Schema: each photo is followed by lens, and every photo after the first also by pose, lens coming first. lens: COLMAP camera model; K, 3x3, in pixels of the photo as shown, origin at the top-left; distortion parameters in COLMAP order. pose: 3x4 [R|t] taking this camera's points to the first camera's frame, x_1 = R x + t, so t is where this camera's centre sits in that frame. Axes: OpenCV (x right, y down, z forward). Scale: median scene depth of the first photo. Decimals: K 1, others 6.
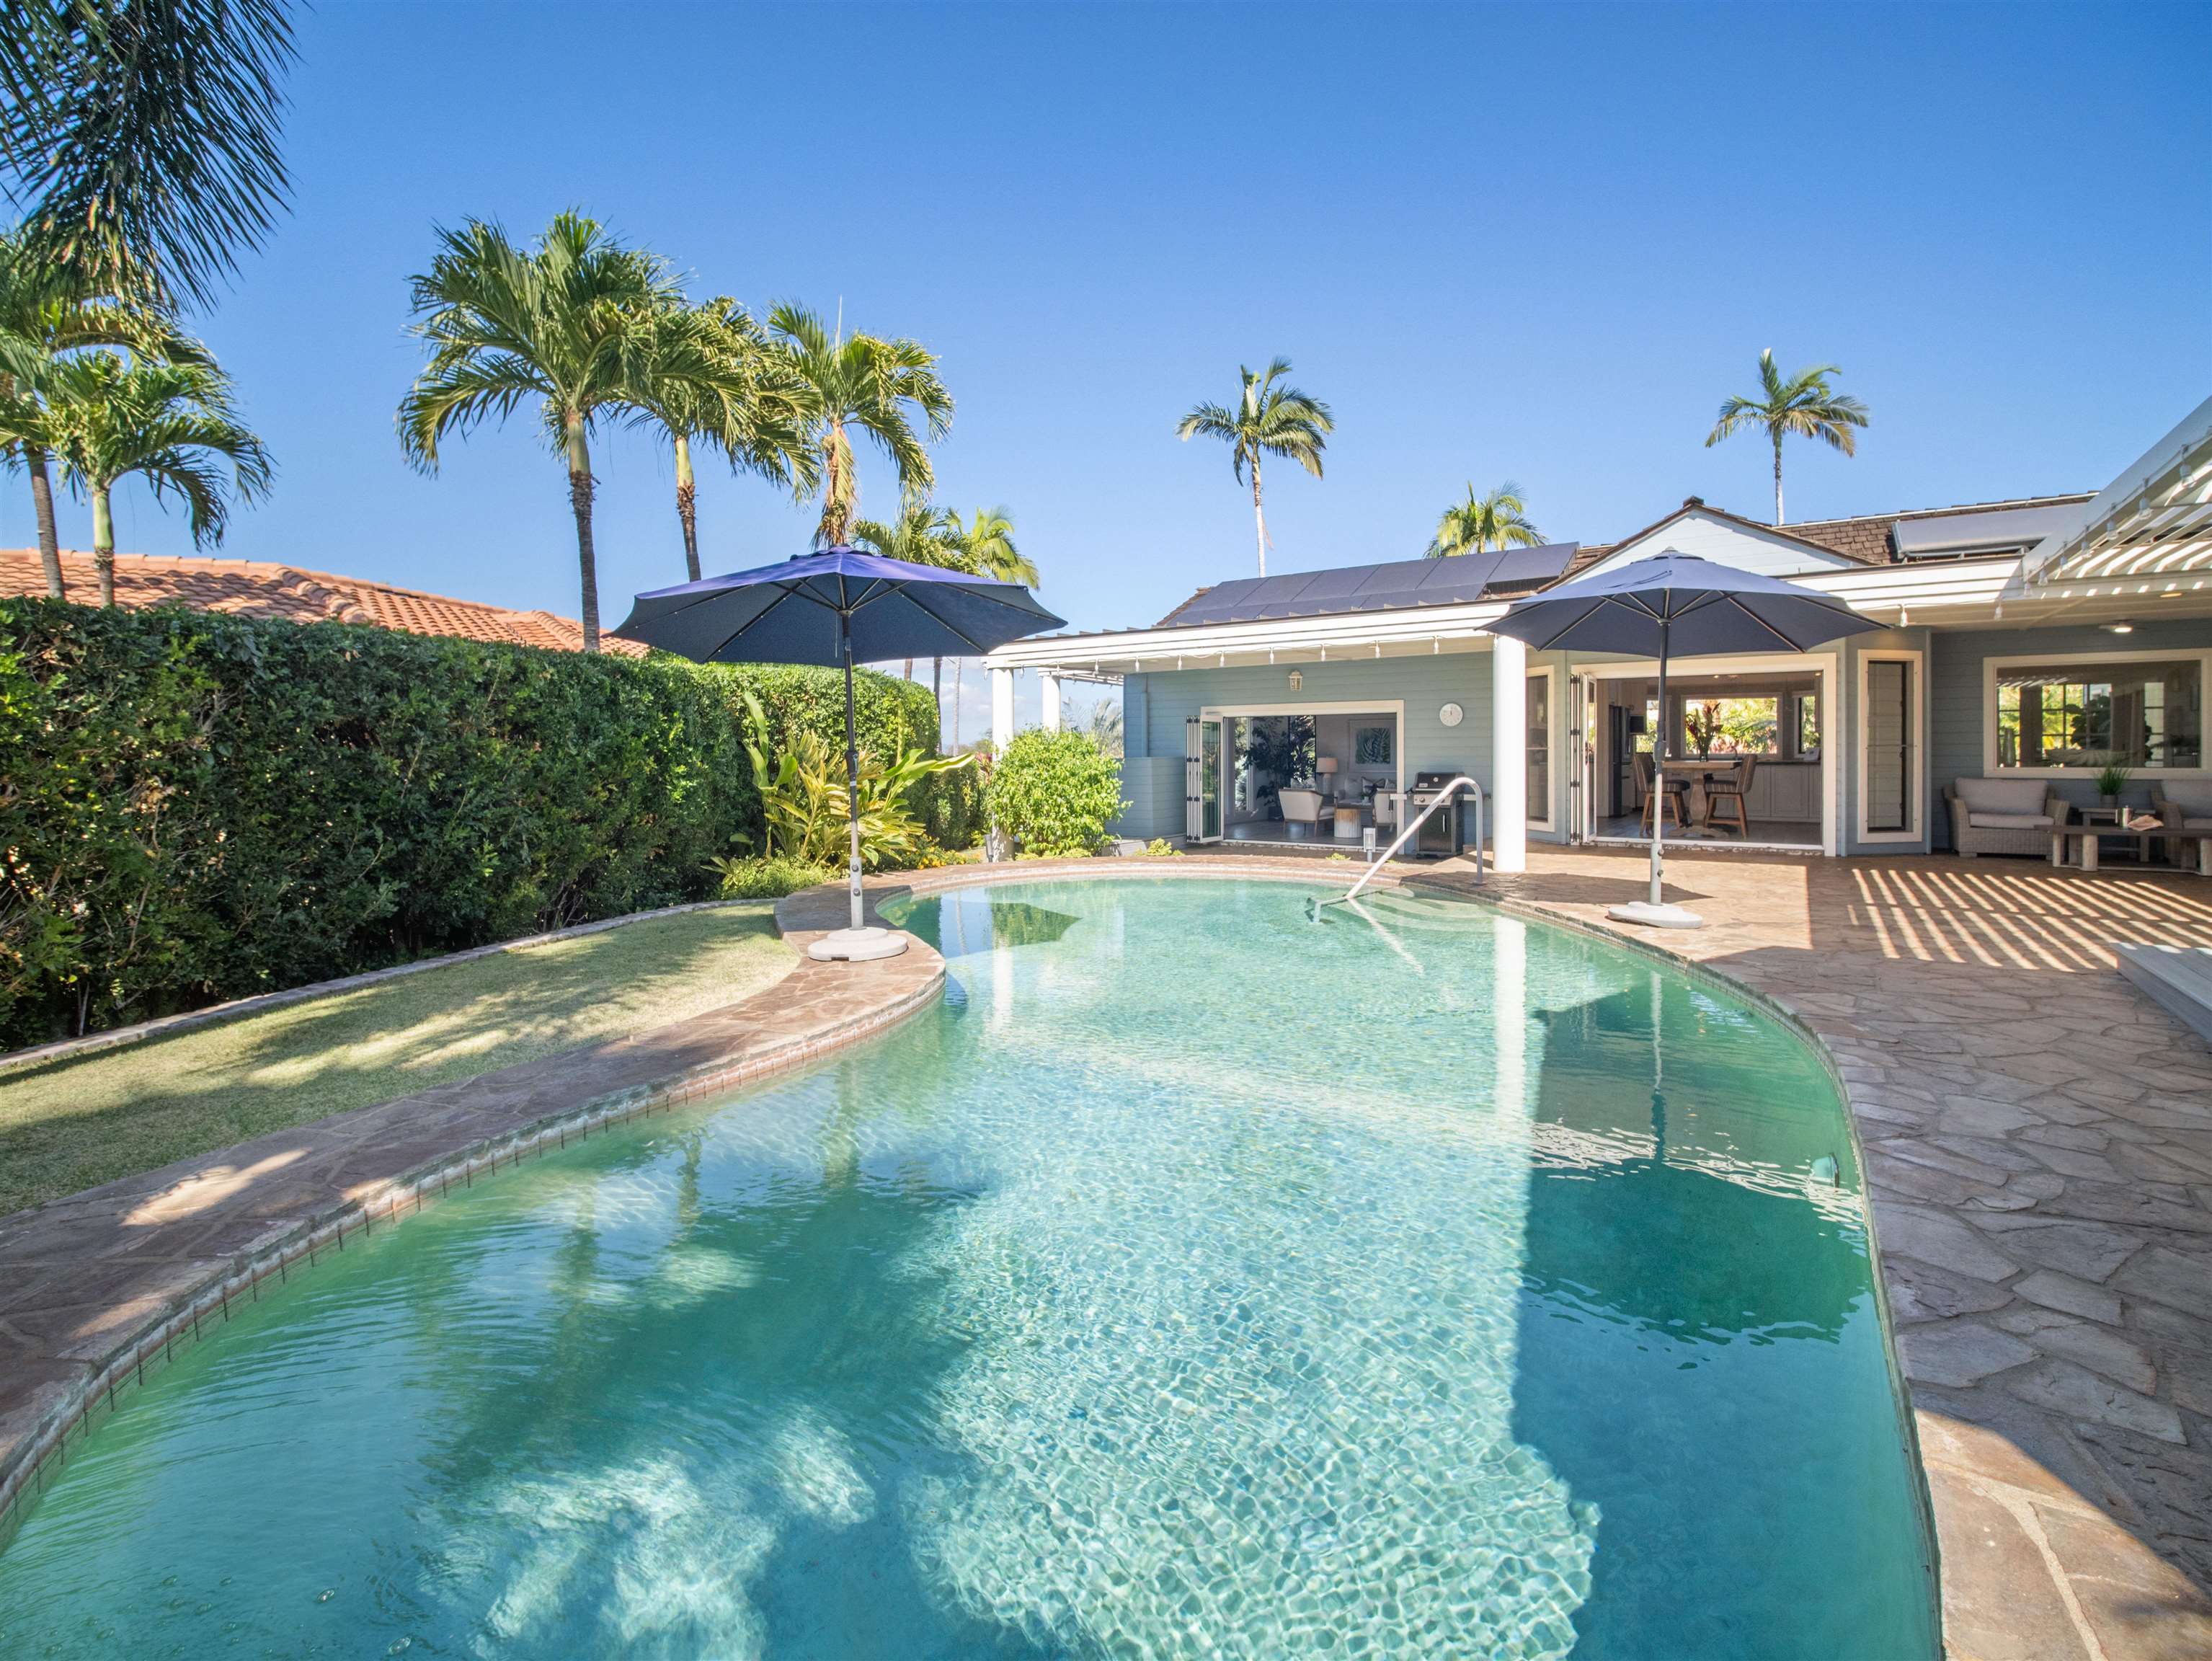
lens RADIAL K [[969.0, 0, 1096.3], [0, 969.0, 777.6], [0, 0, 1]] dist [-0.010637, -0.000233]
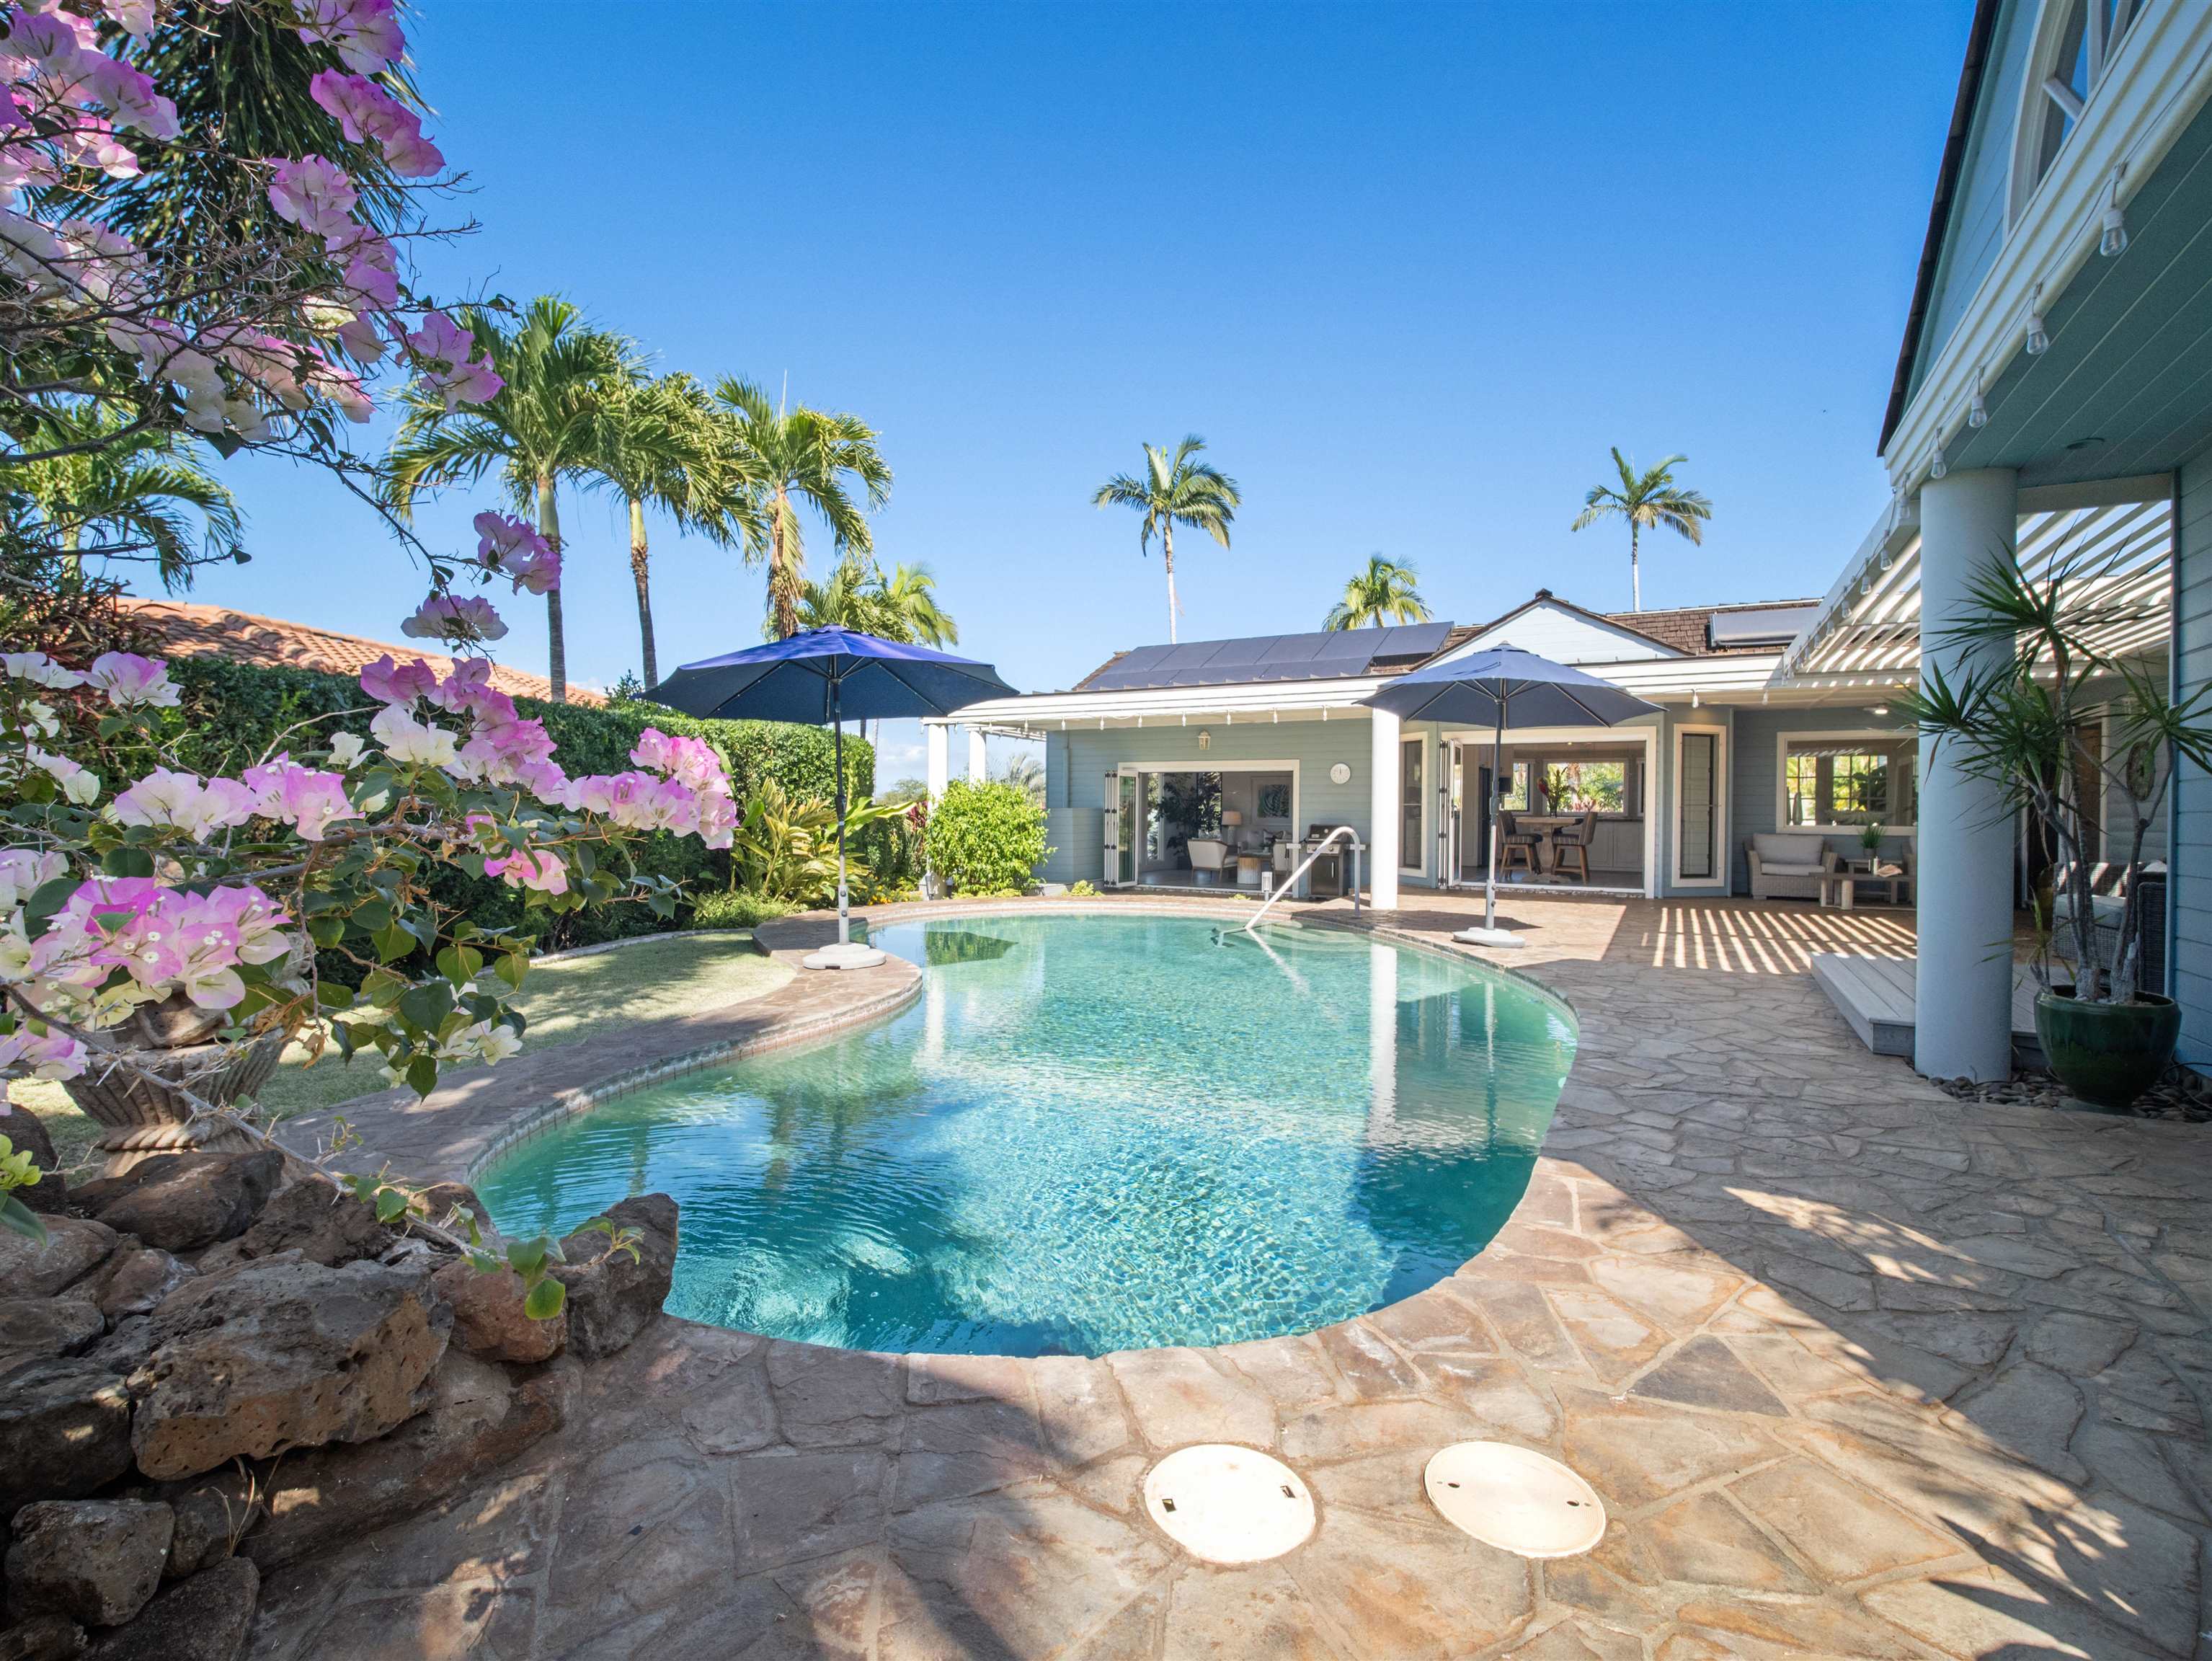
lens RADIAL K [[985.6, 0, 1092.2], [0, 985.6, 821.0], [0, 0, 1]] dist [0.001050, -0.012977]
pose [[0.995685, 0.011478, 0.092084, -0.029555], [-0.010435, 0.999876, -0.011802, 0.007944], [-0.092208, 0.010790, 0.995681, -0.134477]]
